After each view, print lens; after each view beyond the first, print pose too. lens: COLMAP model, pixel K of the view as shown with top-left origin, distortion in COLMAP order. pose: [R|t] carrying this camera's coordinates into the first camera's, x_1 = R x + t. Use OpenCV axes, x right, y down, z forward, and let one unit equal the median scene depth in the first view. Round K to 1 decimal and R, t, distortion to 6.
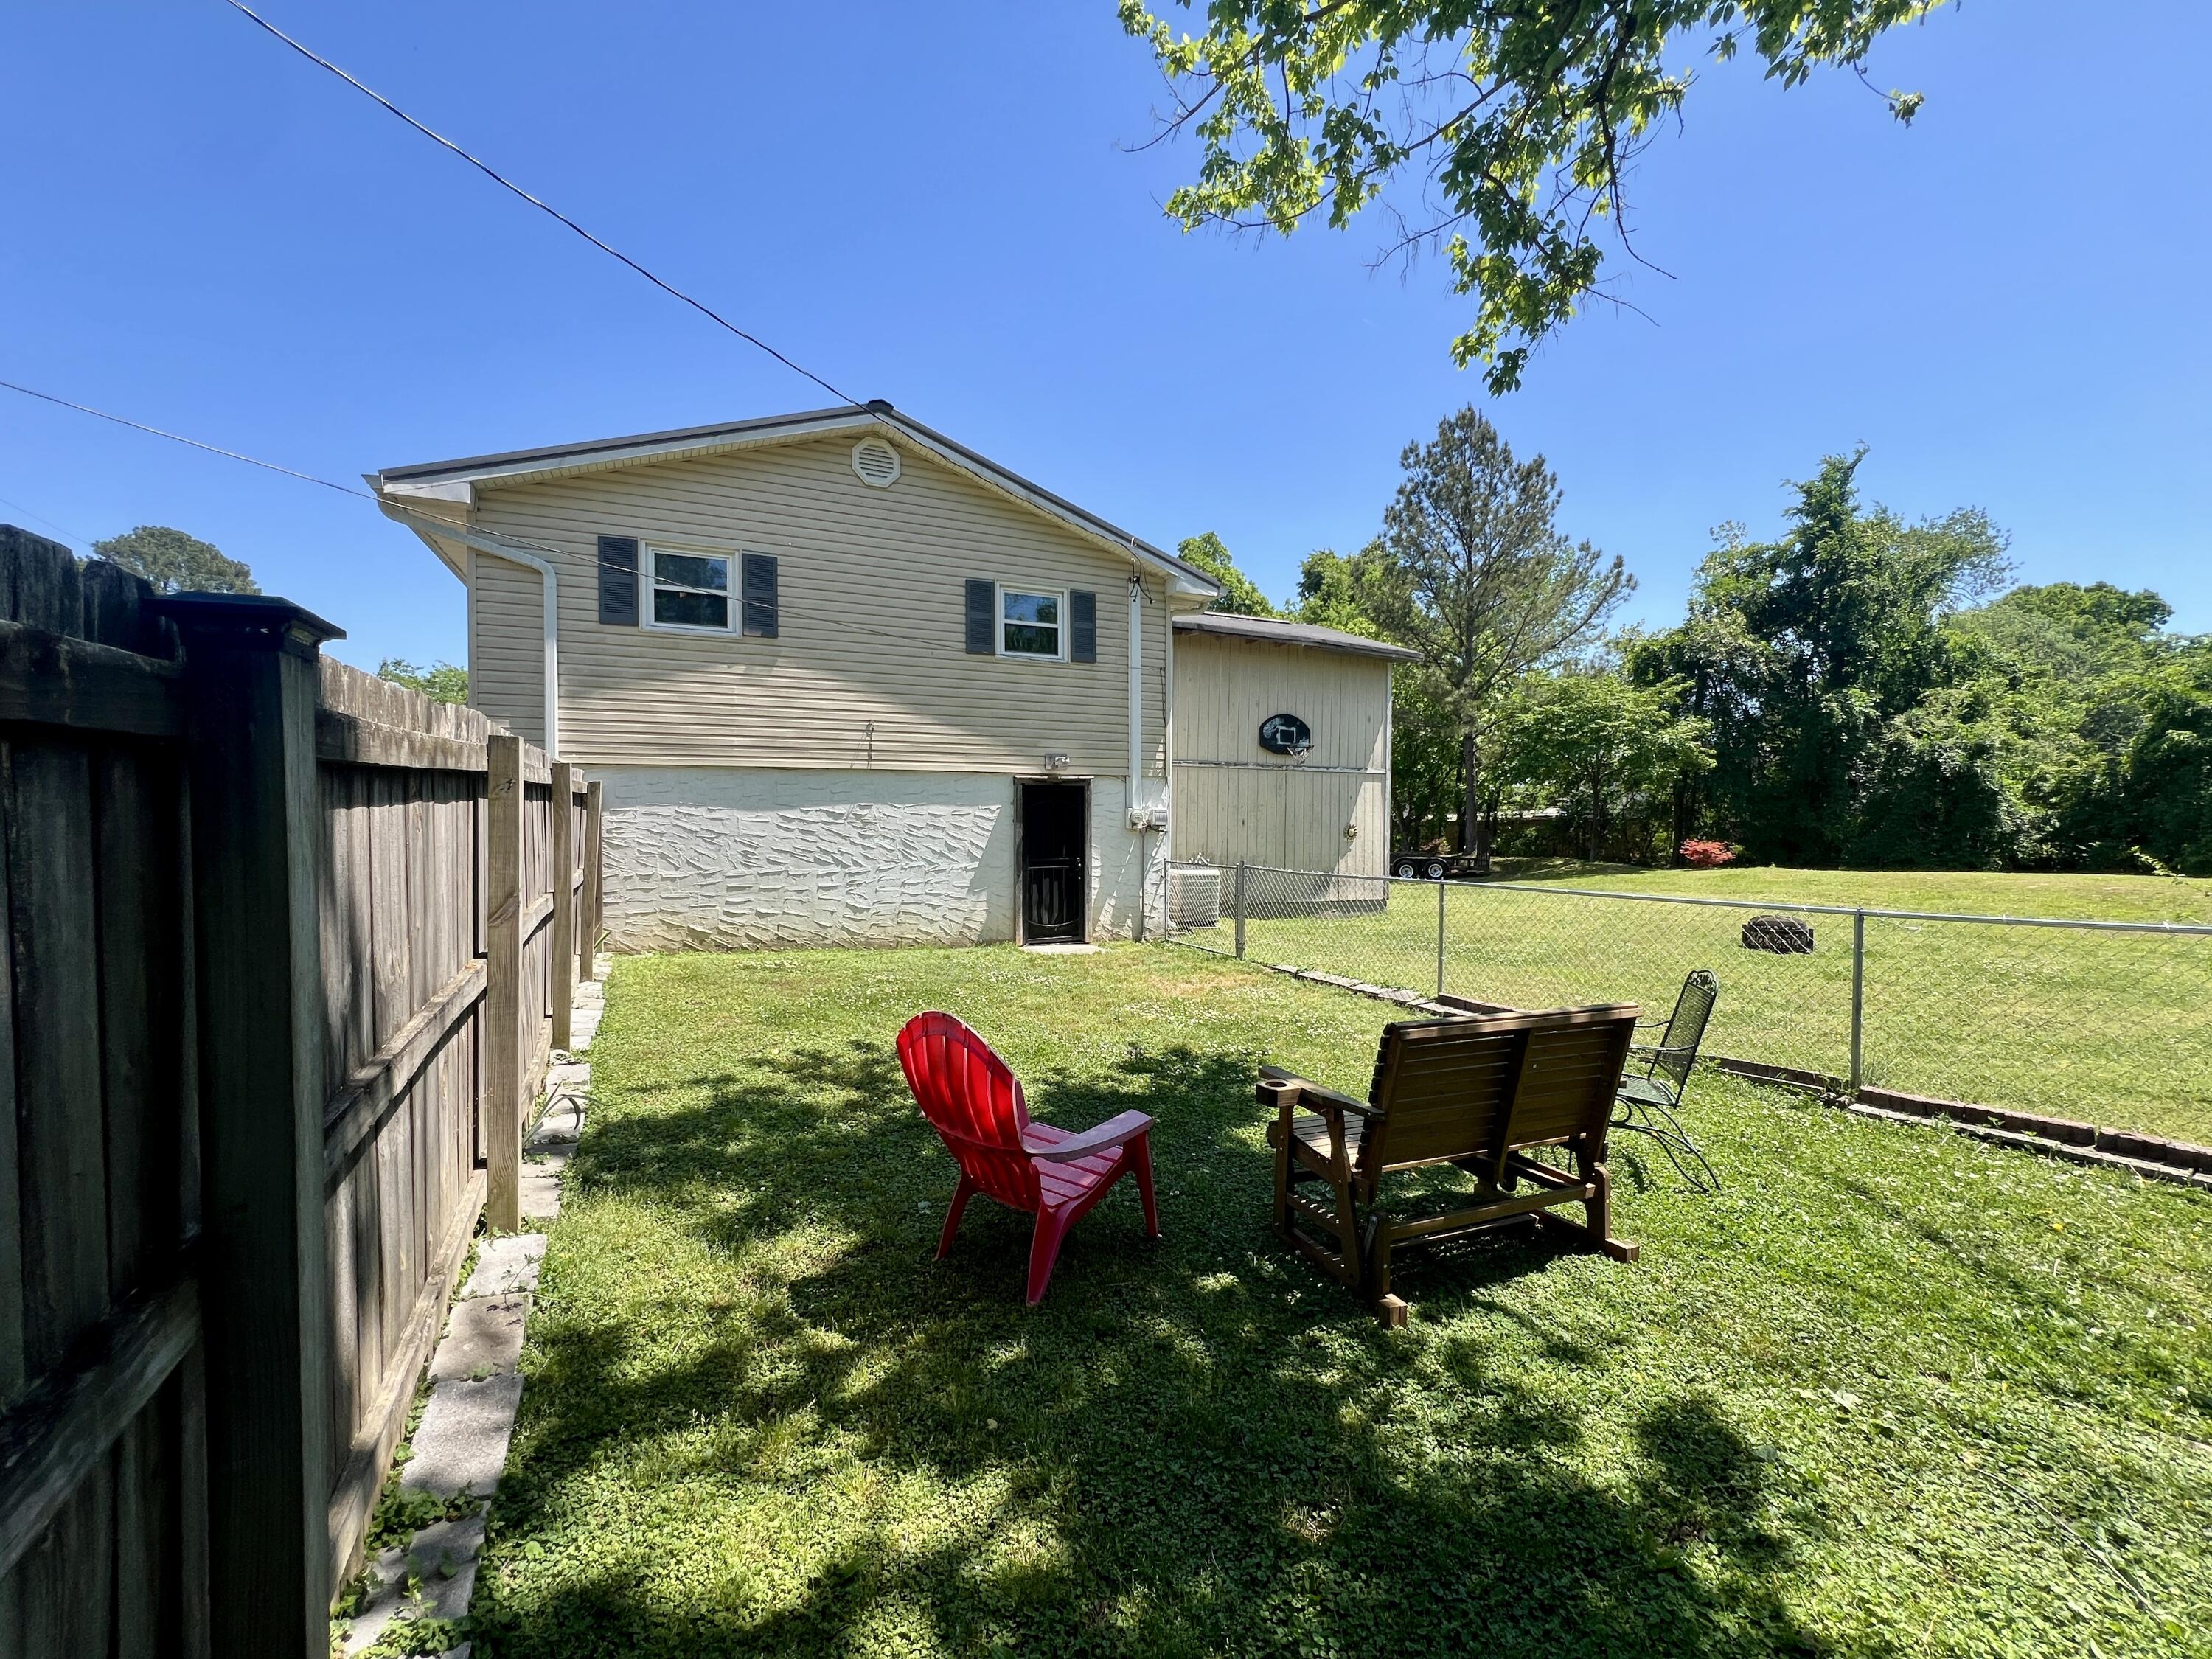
lens RADIAL K [[894.7, 0, 1105.6], [0, 894.7, 822.0], [0, 0, 1]] dist [-0.002029, -0.000048]
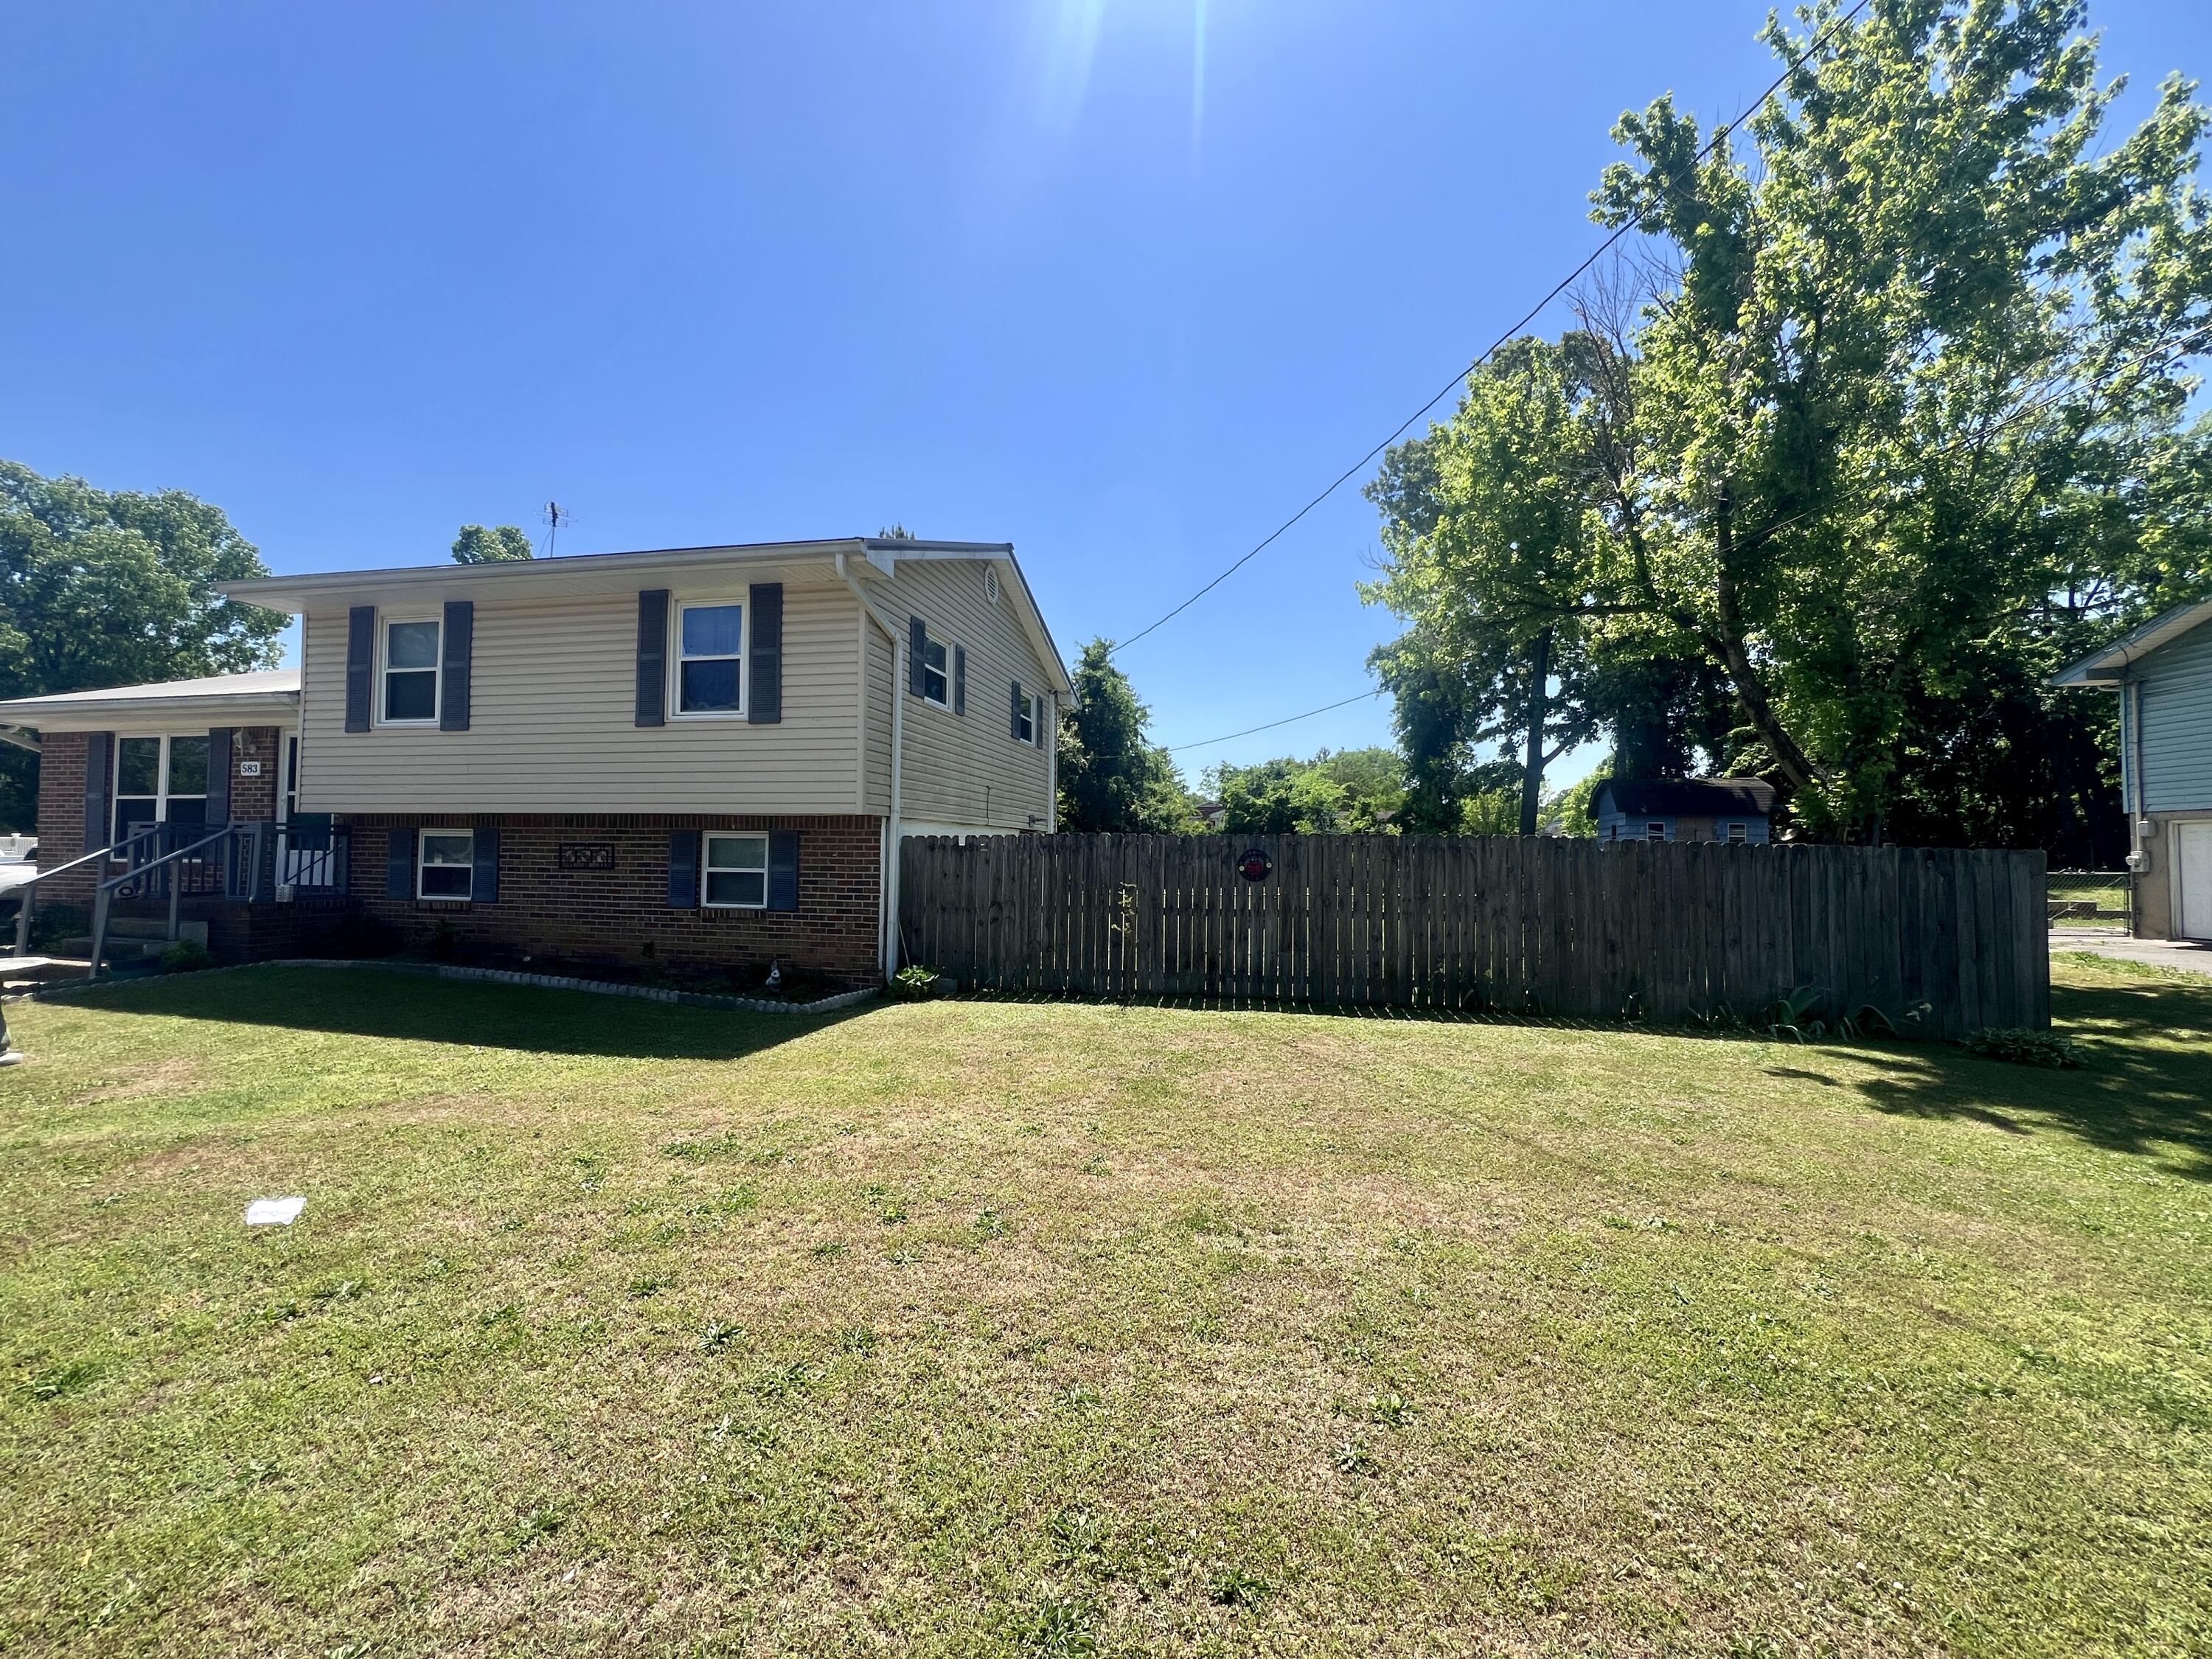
lens RADIAL K [[886.3, 0, 1106.0], [0, 886.3, 829.5], [0, 0, 1]] dist [0.019339, 0.000274]
pose [[0.605724, 0.023219, 0.795336, -0.852560], [0.003179, 0.999496, -0.031600, -0.009392], [-0.795669, 0.021670, 0.605344, 0.083093]]
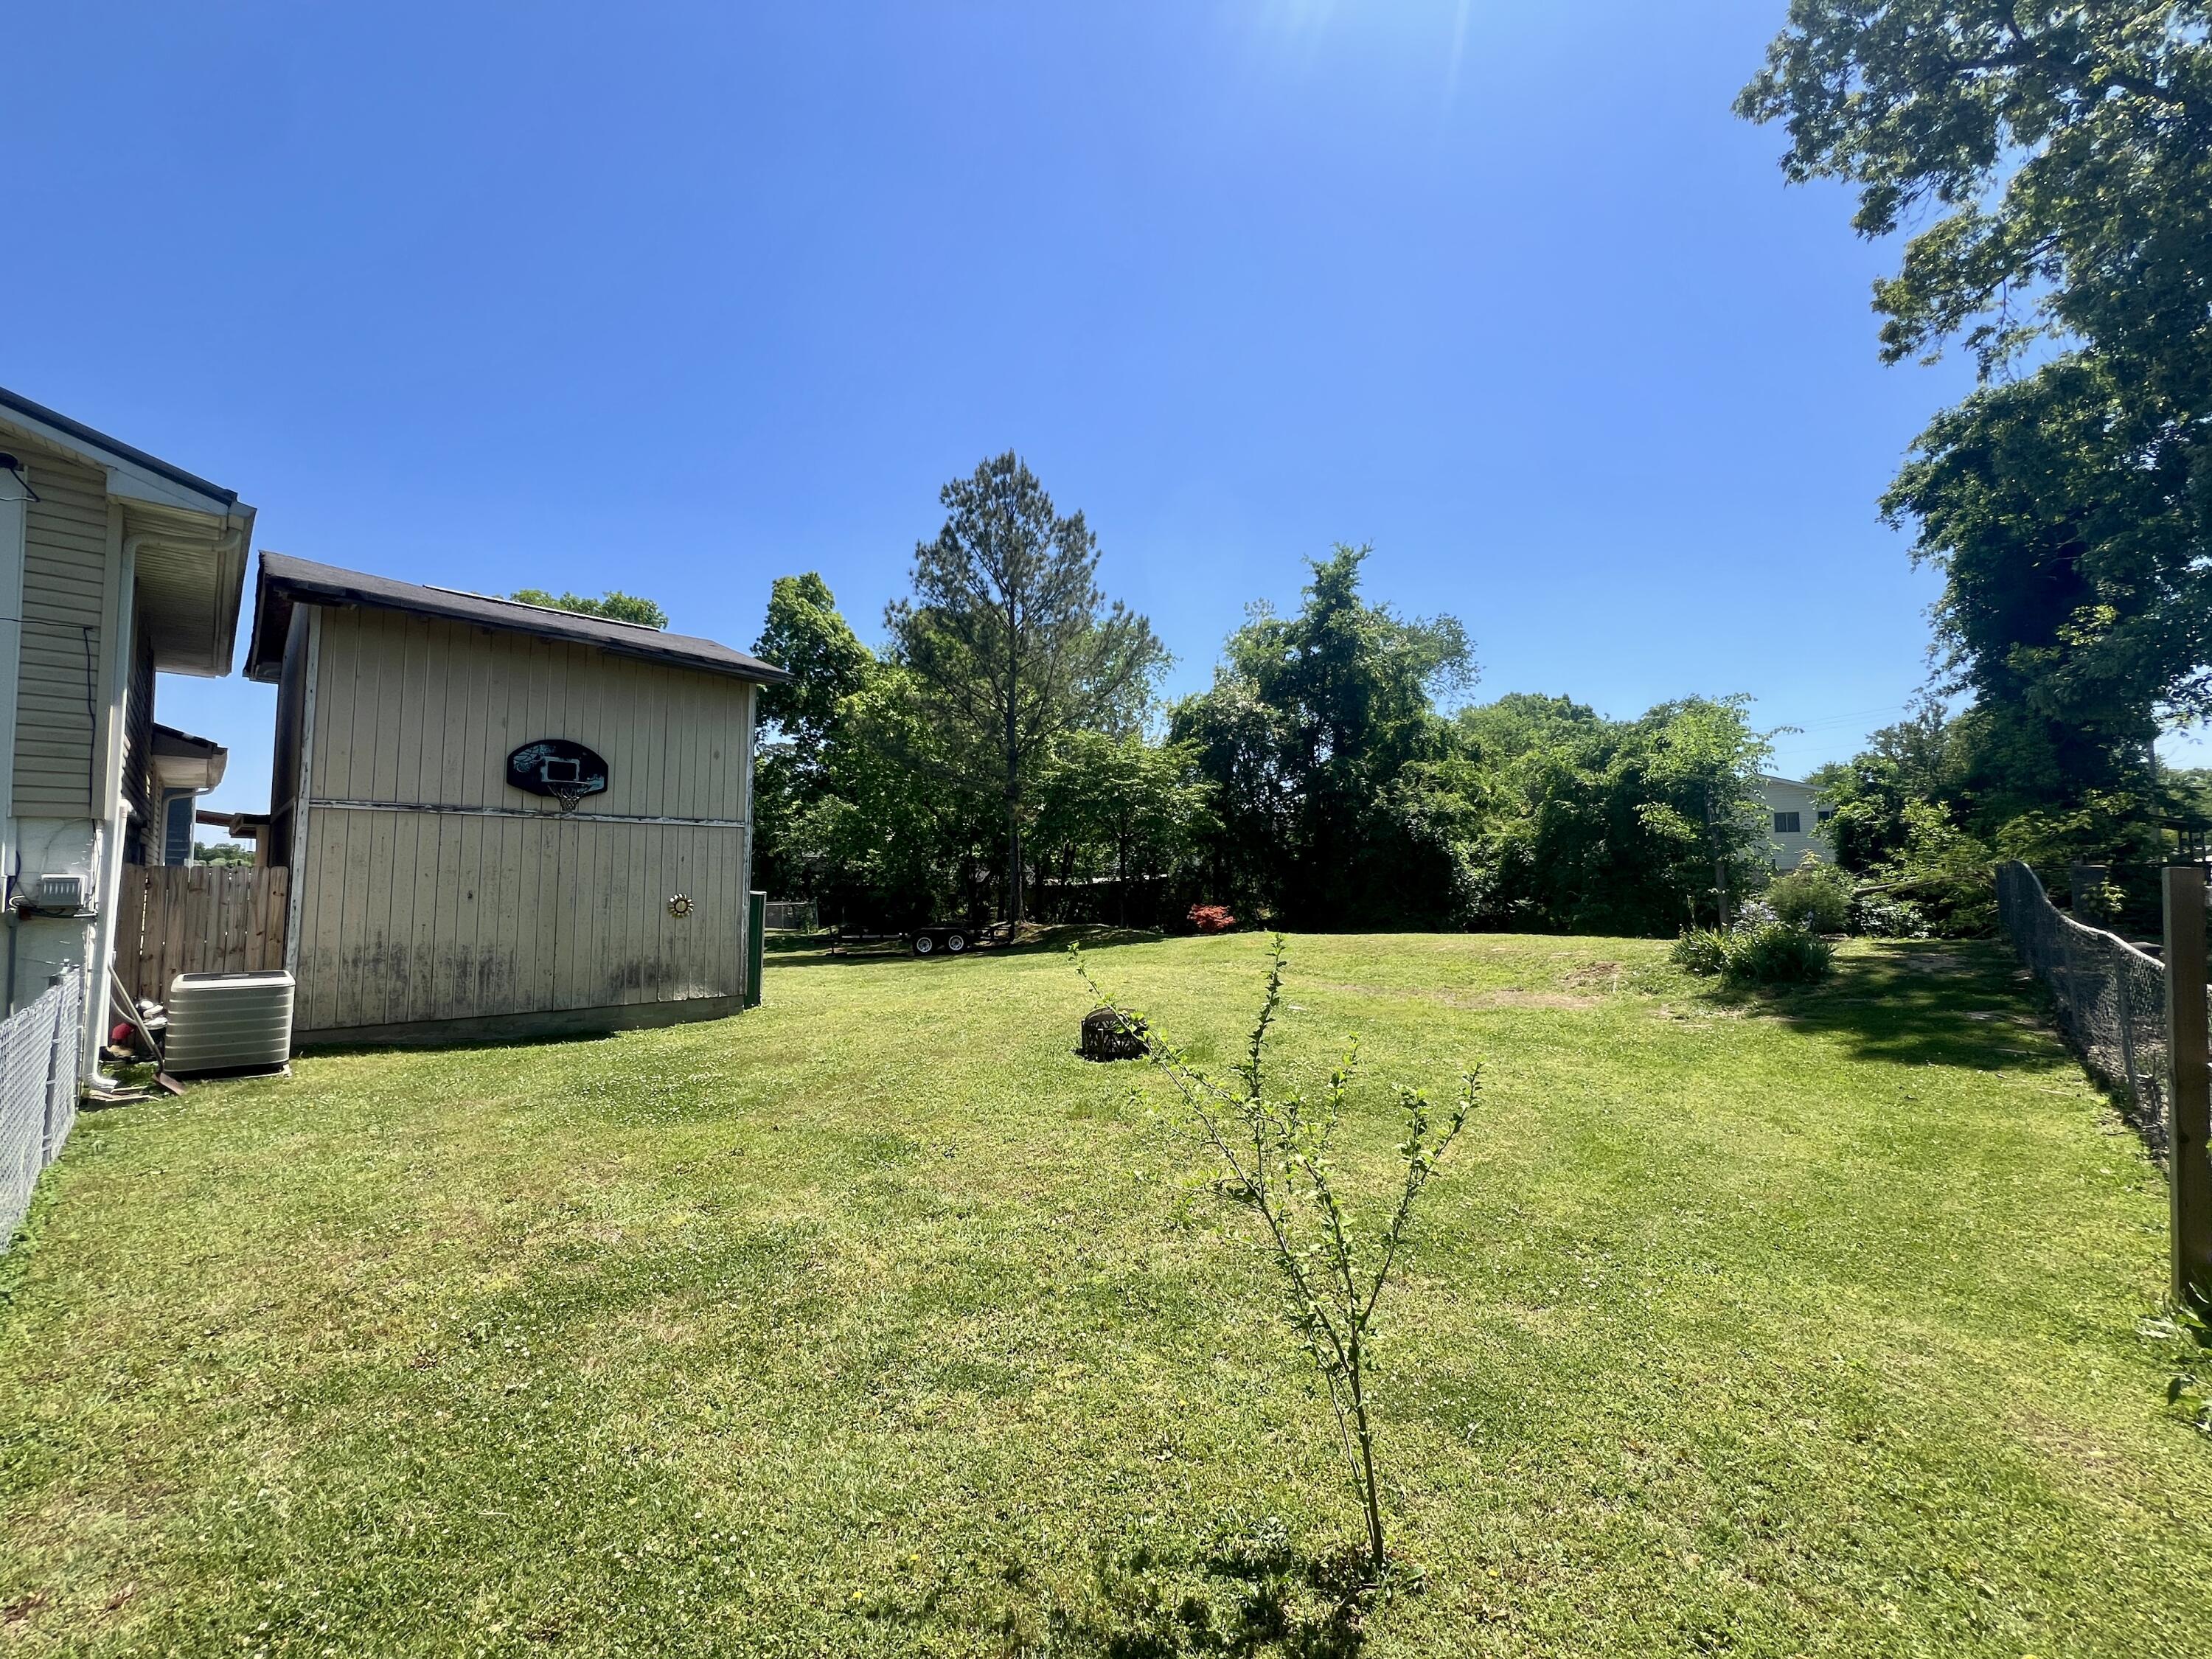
lens RADIAL K [[886.4, 0, 1095.6], [0, 886.4, 826.8], [0, 0, 1]] dist [0.000920, 0.000591]
pose [[0.943205, 0.013865, 0.331922, 0.410322], [0.008706, 0.997754, -0.066417, -0.002466], [-0.332097, 0.065535, 0.940966, 0.230372]]
